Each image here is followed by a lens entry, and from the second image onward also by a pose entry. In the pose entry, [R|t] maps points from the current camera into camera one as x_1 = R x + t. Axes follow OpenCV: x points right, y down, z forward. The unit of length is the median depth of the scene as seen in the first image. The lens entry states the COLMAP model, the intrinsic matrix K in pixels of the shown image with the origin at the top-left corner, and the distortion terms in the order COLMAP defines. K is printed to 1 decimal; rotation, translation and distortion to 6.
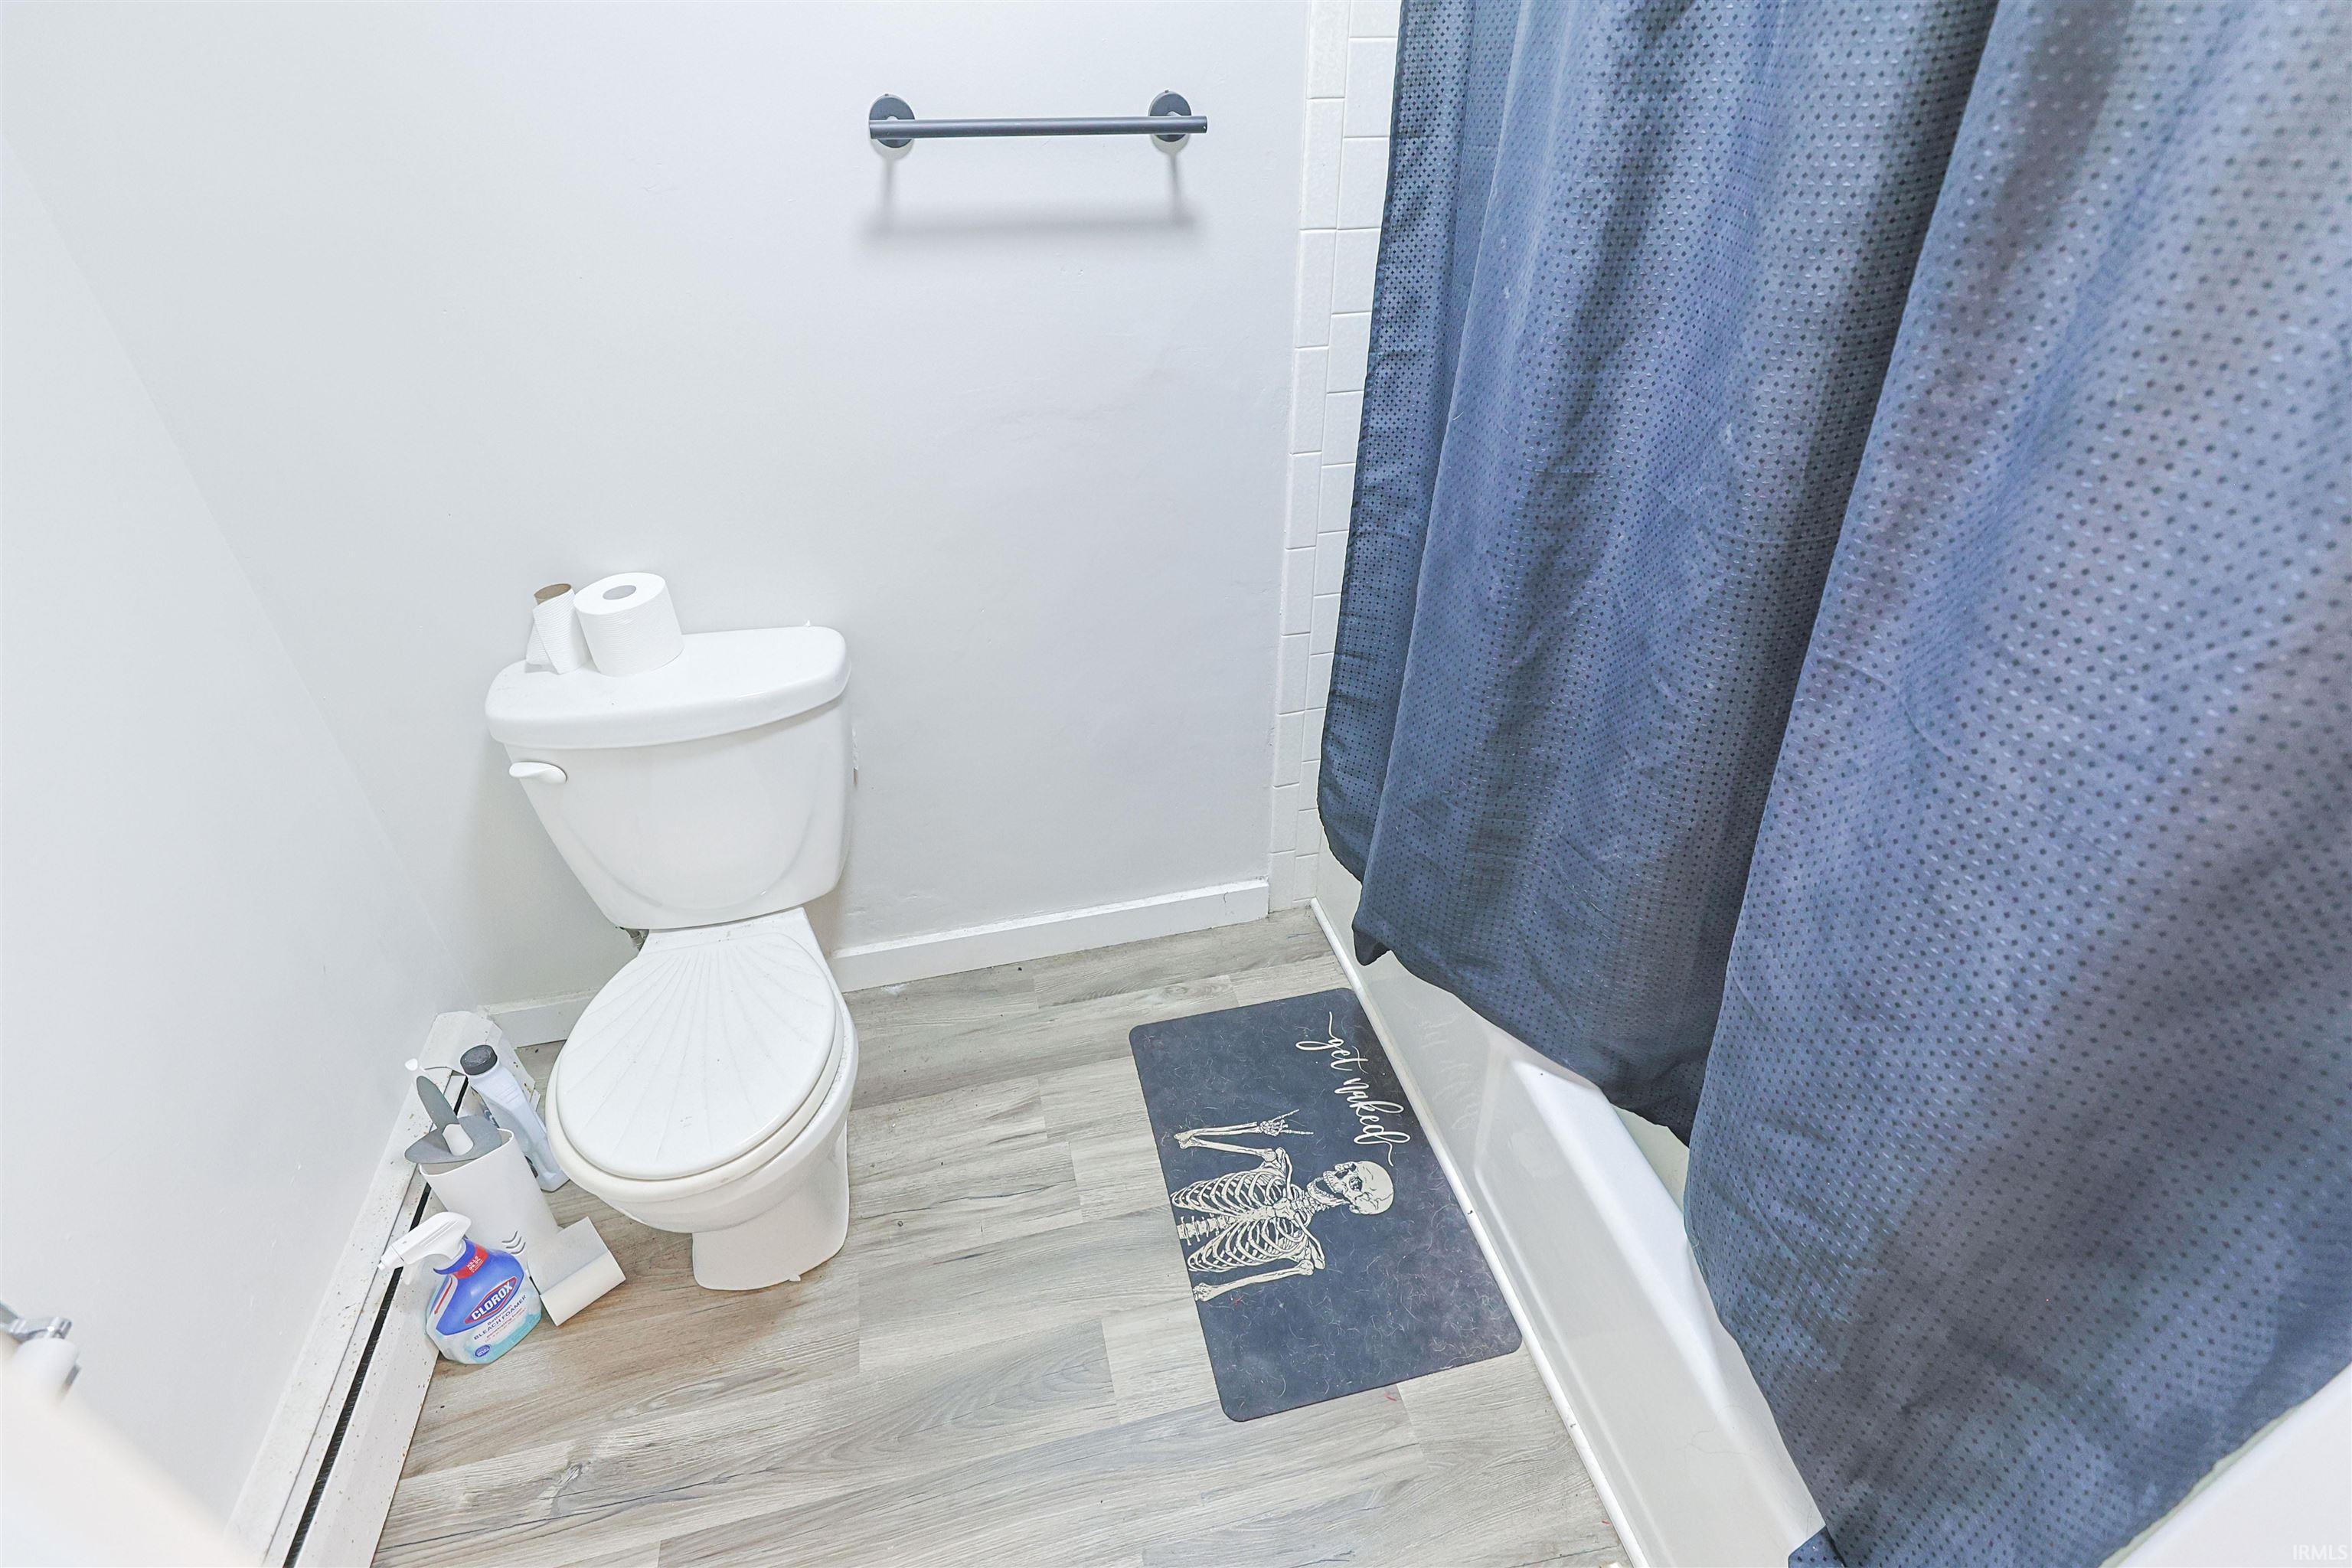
lens RADIAL K [[1131.5, 0, 1188.4], [0, 1131.5, 766.1], [0, 0, 1]] dist [-0.004389, 0.001300]
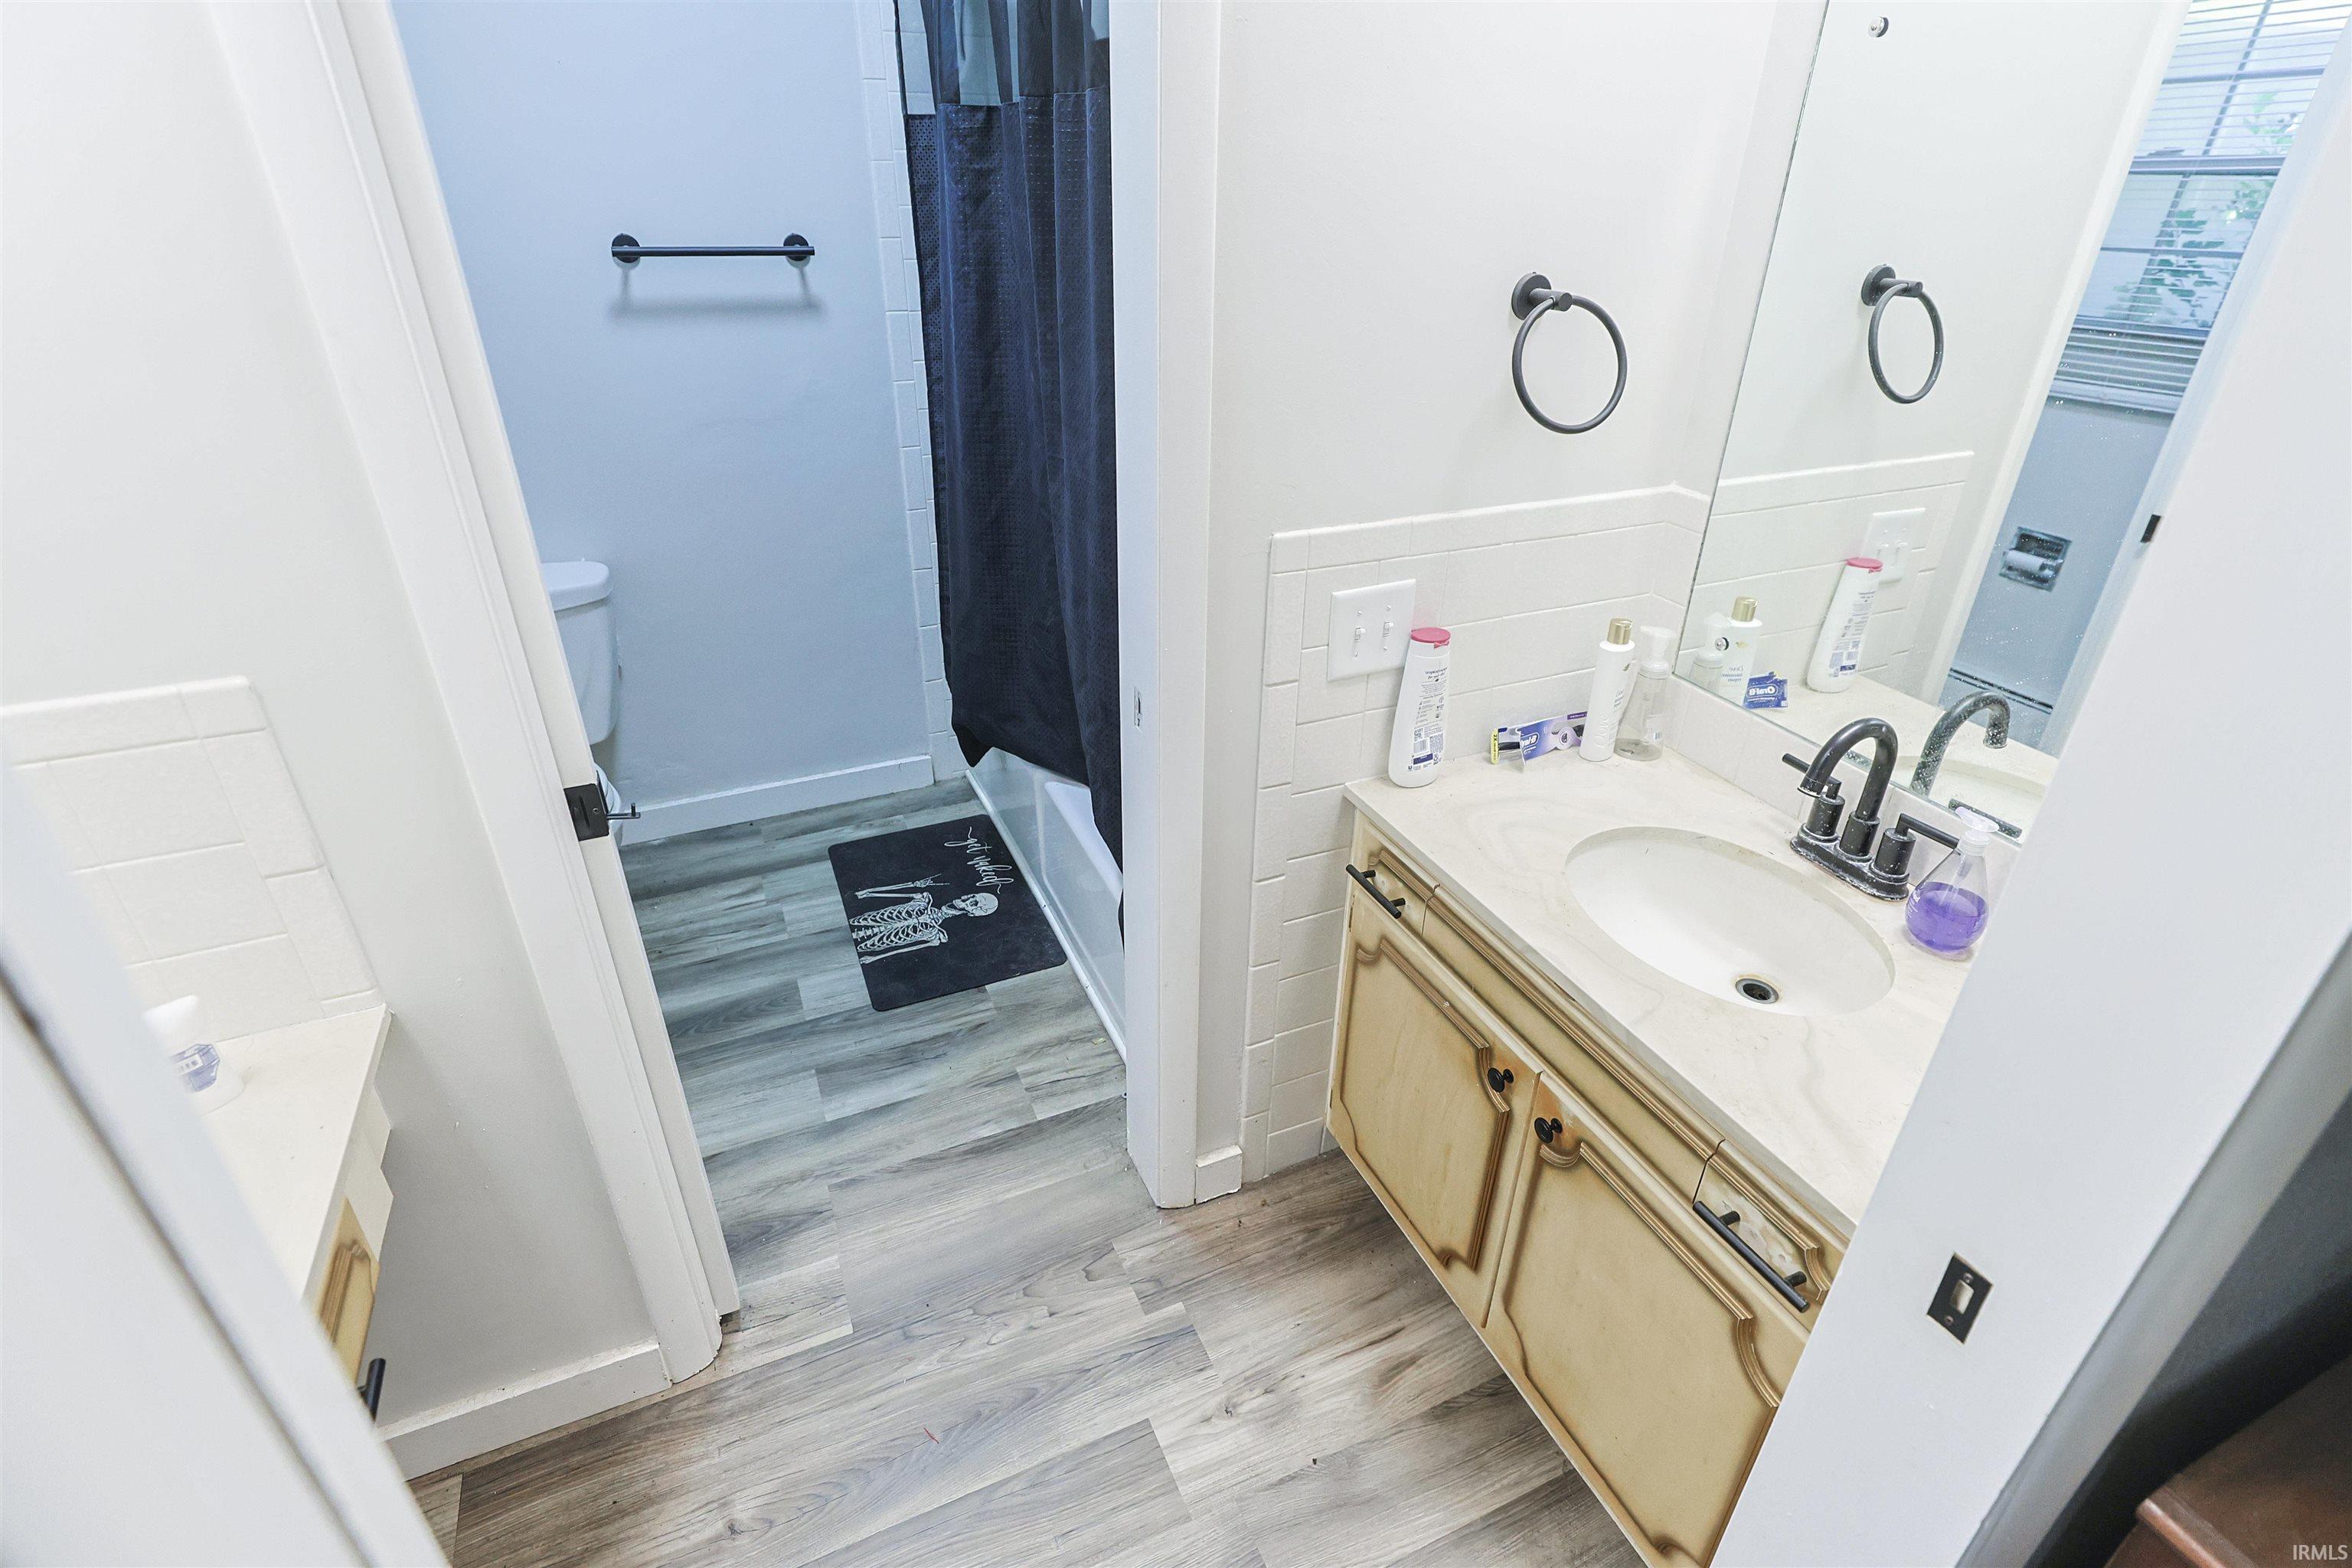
lens RADIAL K [[1131.5, 0, 1188.4], [0, 1131.5, 766.1], [0, 0, 1]] dist [-0.004389, 0.001300]
pose [[0.984200, -0.068147, 0.163419, 0.197297], [0.087008, 0.989984, -0.111179, 0.382223], [-0.154206, 0.123642, 0.980272, -0.578714]]
